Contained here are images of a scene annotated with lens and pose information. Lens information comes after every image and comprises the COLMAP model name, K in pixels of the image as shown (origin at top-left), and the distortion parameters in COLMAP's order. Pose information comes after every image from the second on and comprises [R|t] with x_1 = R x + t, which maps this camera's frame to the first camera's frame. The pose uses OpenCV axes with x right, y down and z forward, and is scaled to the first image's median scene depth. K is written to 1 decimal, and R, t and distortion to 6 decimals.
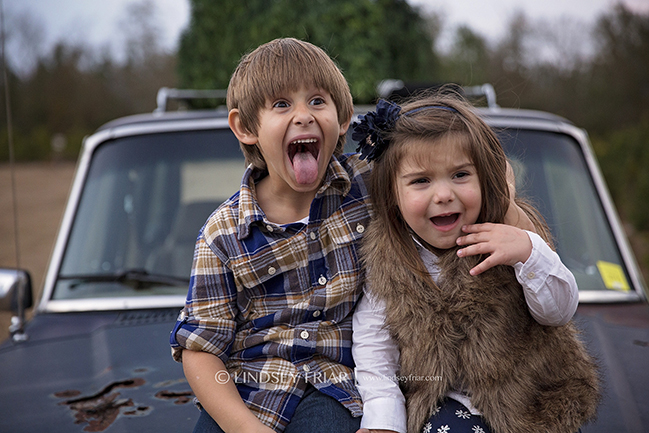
lens RADIAL K [[1181.4, 0, 324.5], [0, 1181.4, 216.5], [0, 0, 1]] dist [0.238861, -0.003953]
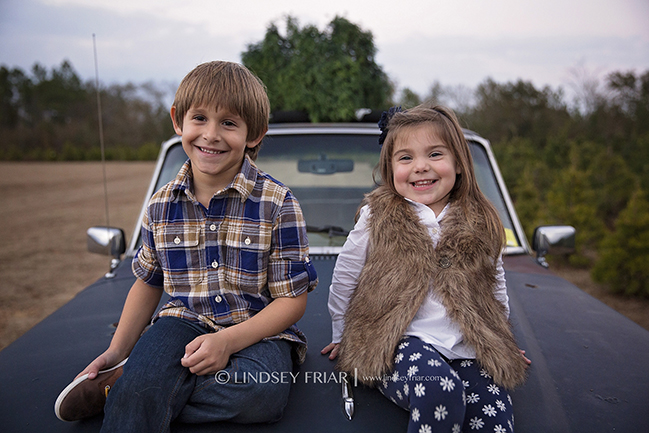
lens RADIAL K [[628.9, 0, 324.5], [0, 628.9, 216.5], [0, 0, 1]] dist [0.032516, 0.021700]
pose [[0.999897, 0.009791, -0.010469, 0.017269], [-0.009353, 0.999109, 0.041147, -0.005595], [0.010863, -0.041045, 0.999098, 0.189001]]
